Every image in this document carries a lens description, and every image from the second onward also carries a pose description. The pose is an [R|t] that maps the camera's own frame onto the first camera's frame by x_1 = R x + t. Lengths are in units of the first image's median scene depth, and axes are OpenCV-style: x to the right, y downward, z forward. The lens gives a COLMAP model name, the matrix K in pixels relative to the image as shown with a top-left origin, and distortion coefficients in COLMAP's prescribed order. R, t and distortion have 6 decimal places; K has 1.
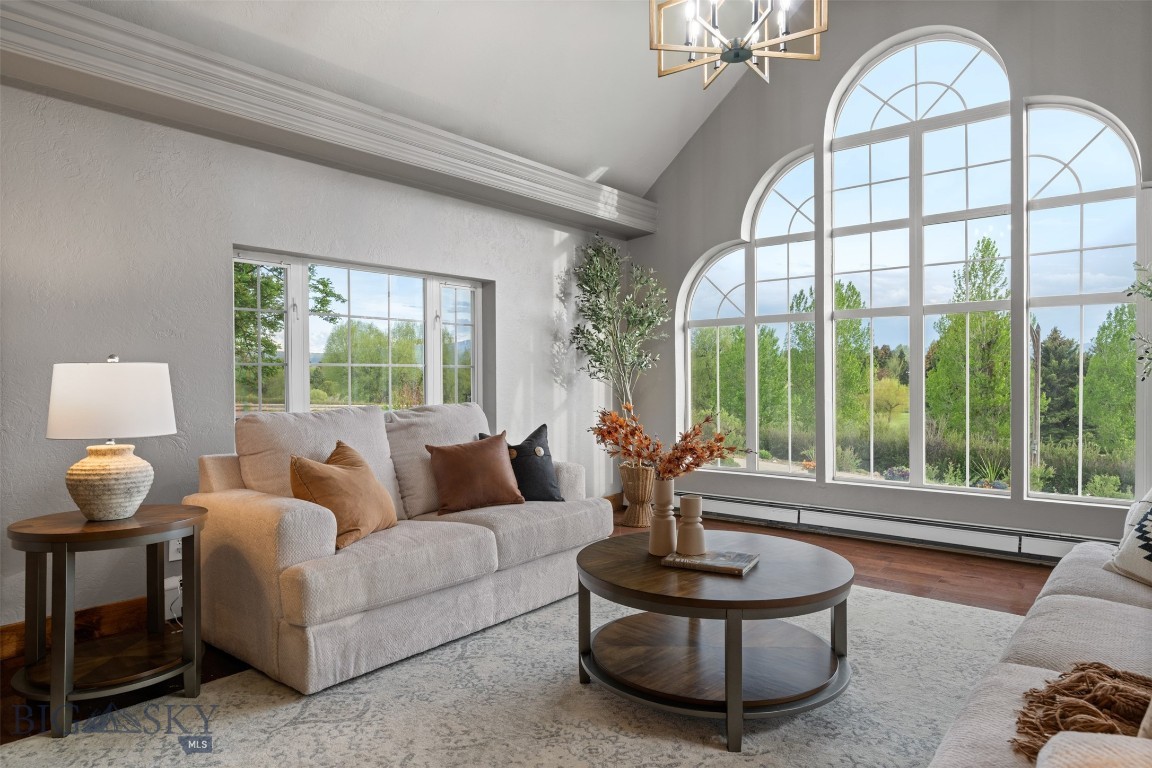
lens RADIAL K [[708.4, 0, 570.1], [0, 708.4, 379.8], [0, 0, 1]] dist [0.000252, 0.002041]
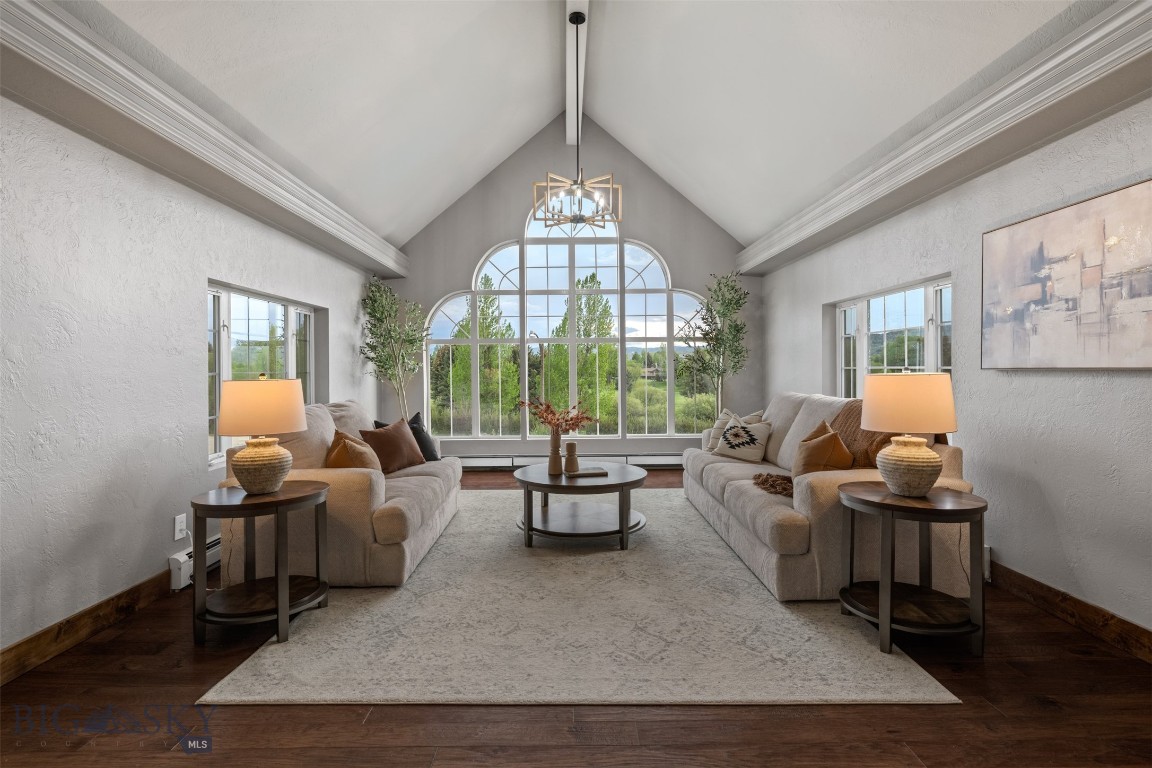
lens RADIAL K [[576.2, 0, 568.8], [0, 576.2, 363.2], [0, 0, 1]] dist [-0.004472, 0.002041]
pose [[0.763034, 0.004315, 0.646344, -0.494040], [0.006401, 0.999878, -0.014232, -0.019135], [-0.646326, 0.014997, 0.762914, -0.129577]]
